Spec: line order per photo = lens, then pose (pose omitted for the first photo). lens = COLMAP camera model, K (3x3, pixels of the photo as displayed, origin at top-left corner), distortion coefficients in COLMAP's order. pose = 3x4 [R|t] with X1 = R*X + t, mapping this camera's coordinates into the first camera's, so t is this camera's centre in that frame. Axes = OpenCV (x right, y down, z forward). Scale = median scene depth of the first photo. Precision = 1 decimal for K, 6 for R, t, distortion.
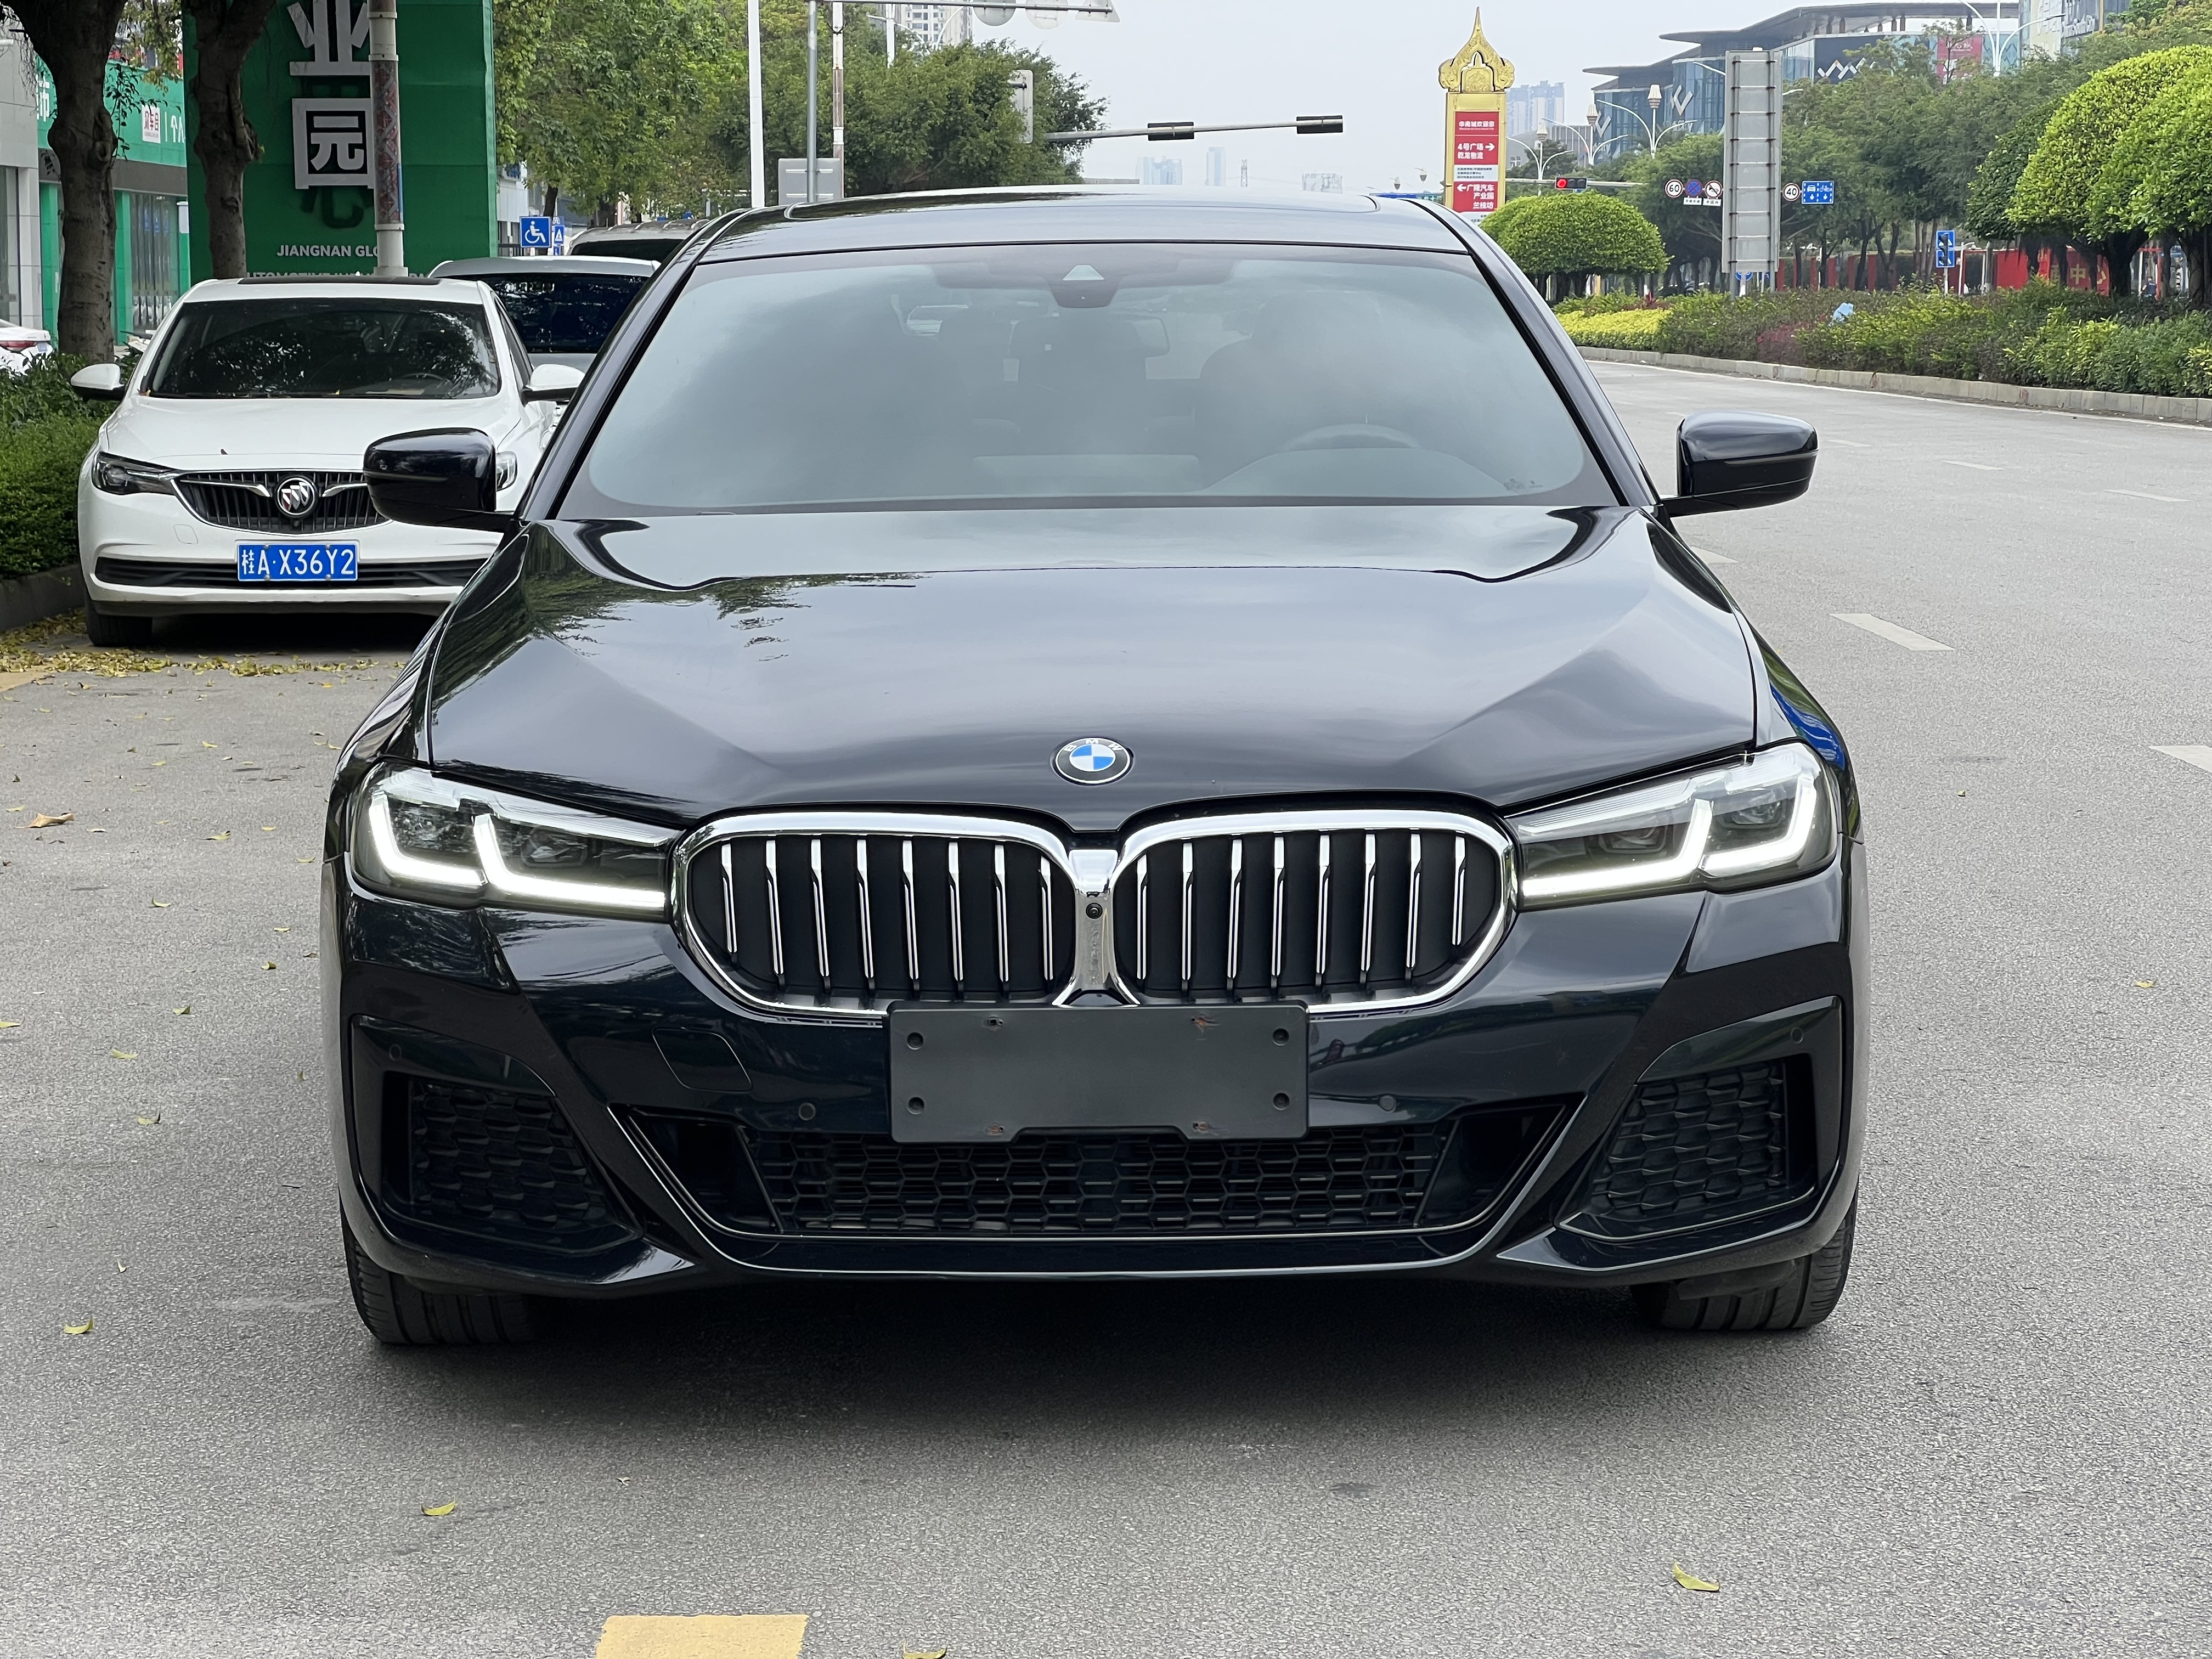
lens RADIAL K [[4932.8, 0, 1104.7], [0, 4932.8, 832.0], [0, 0, 1]] dist [-0.003788, 0.000000]
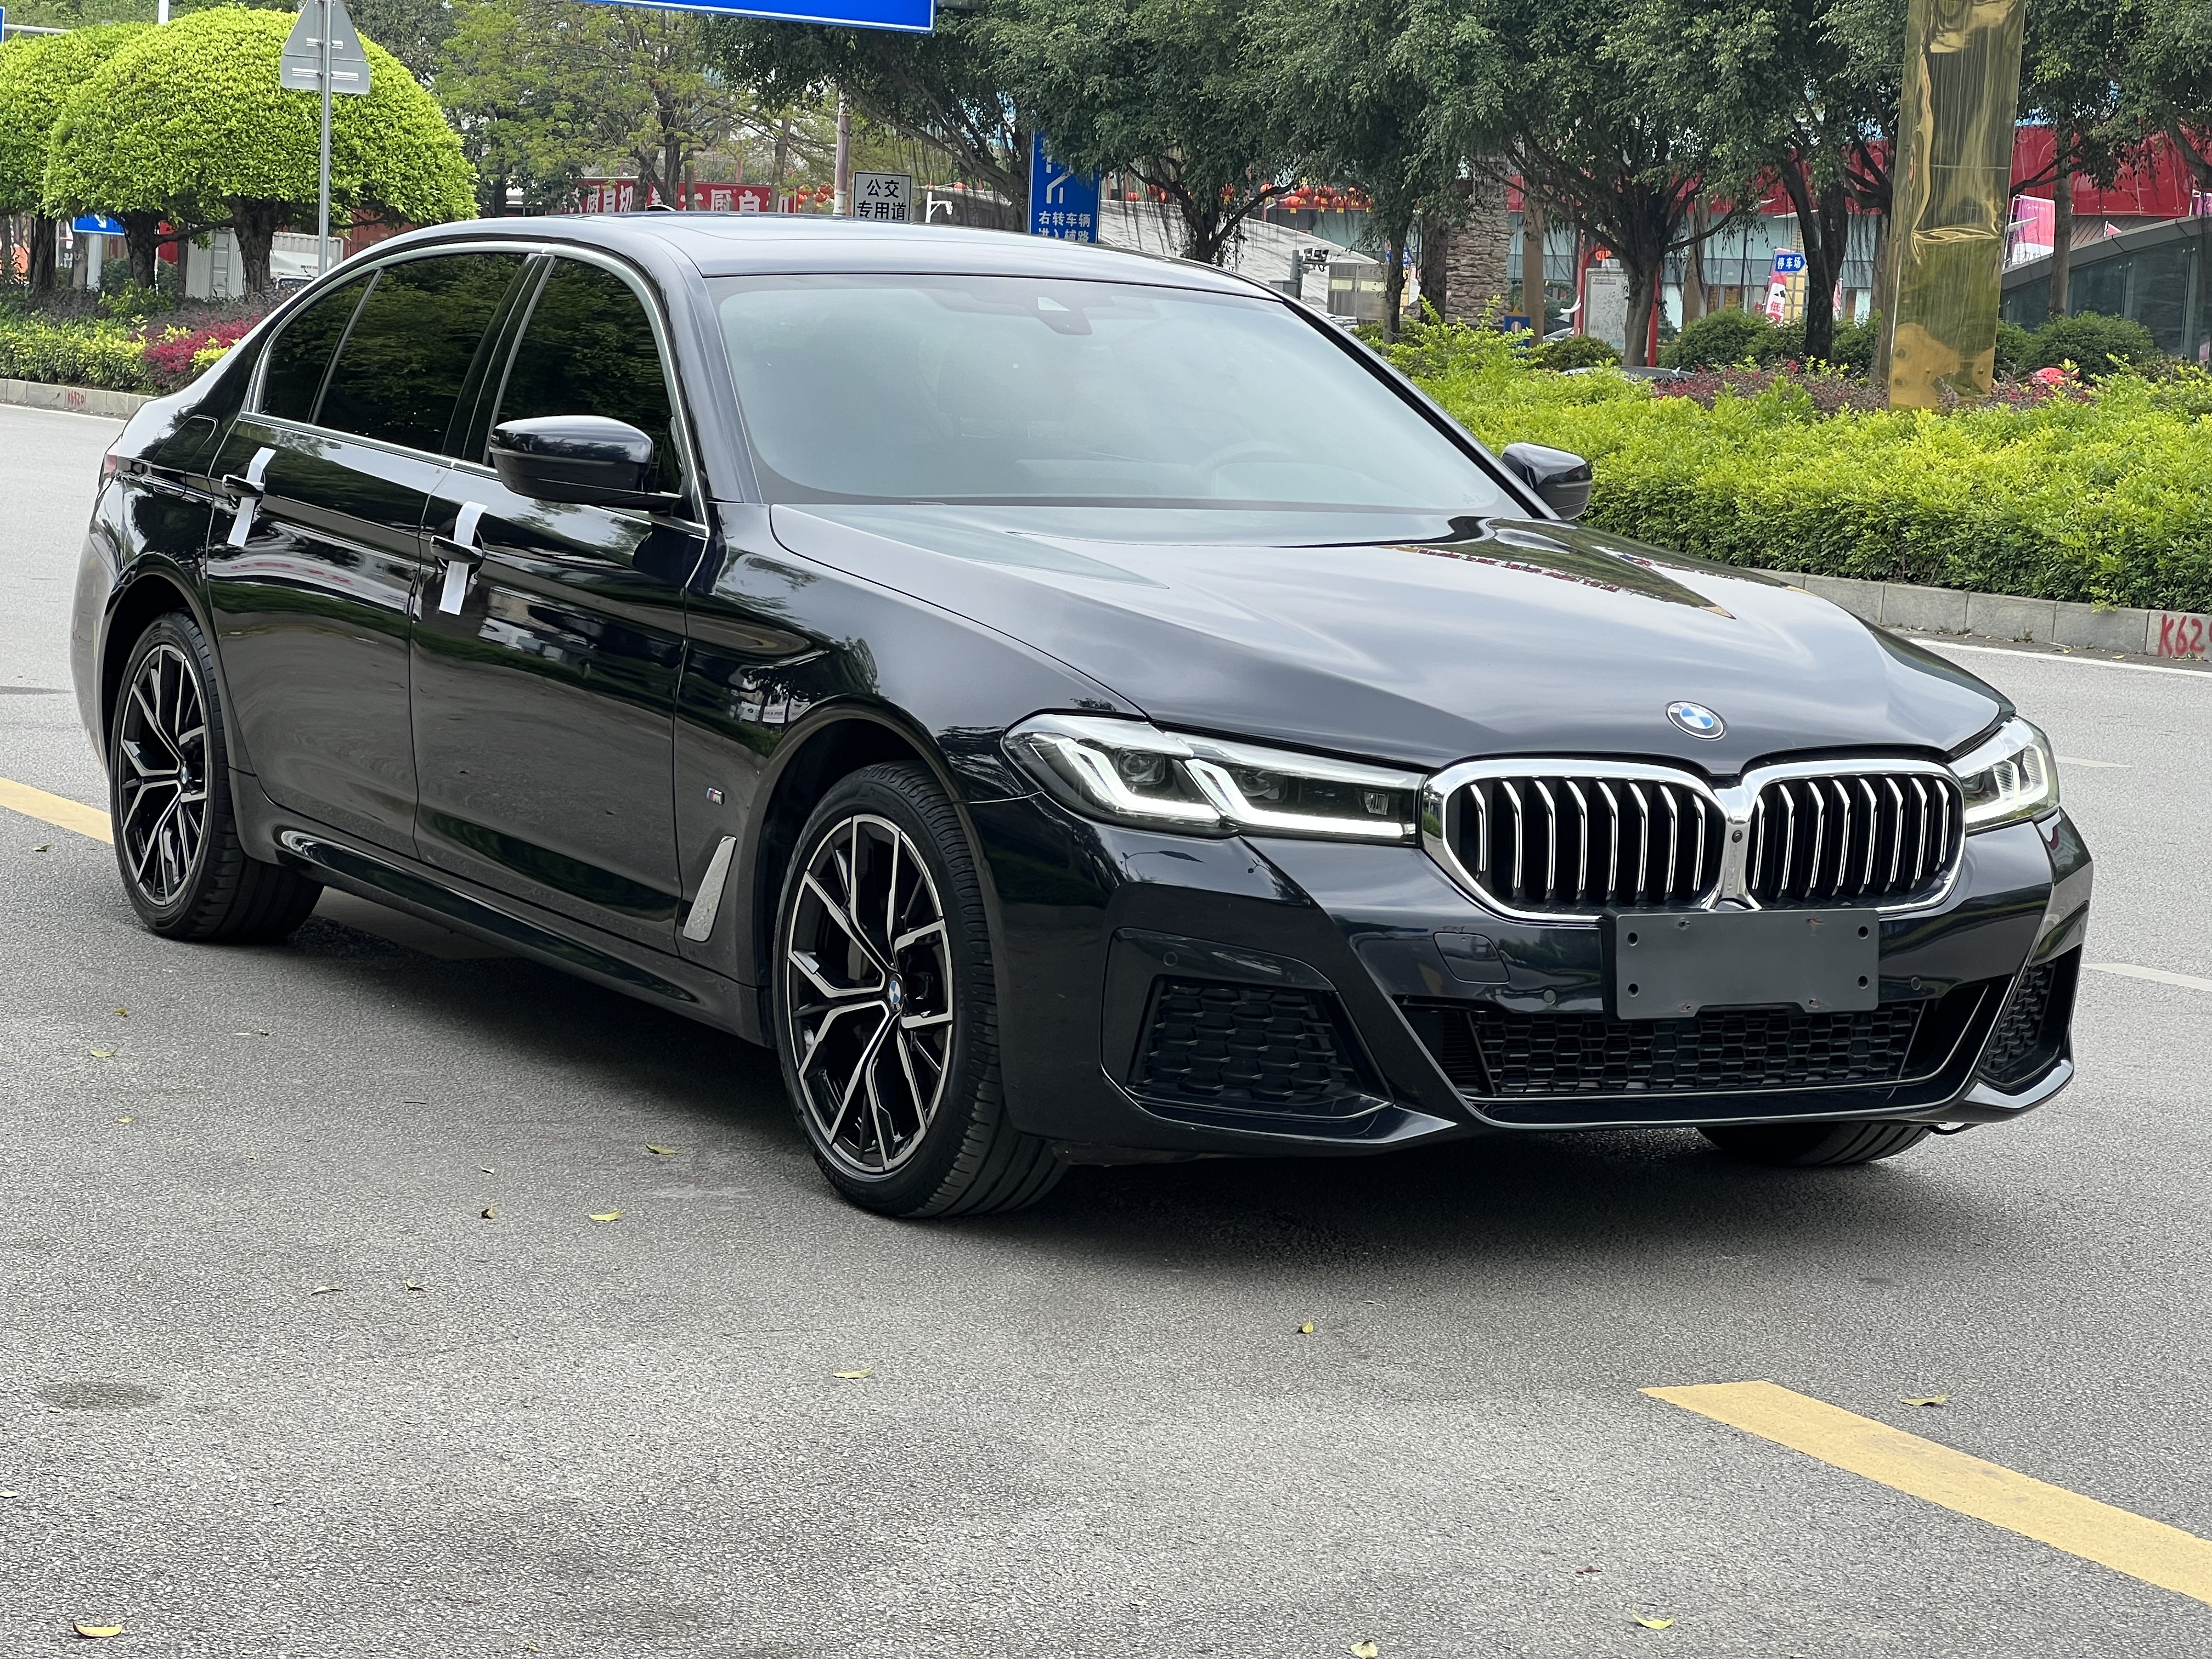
lens RADIAL K [[4932.8, 0, 1105.4], [0, 4932.8, 826.6], [0, 0, 1]] dist [-0.003788, 0.000000]
pose [[0.858878, -0.001019, 0.512180, -0.791935], [-0.001242, 0.999991, 0.004073, 0.008265], [-0.512179, -0.004134, 0.858869, -0.017388]]
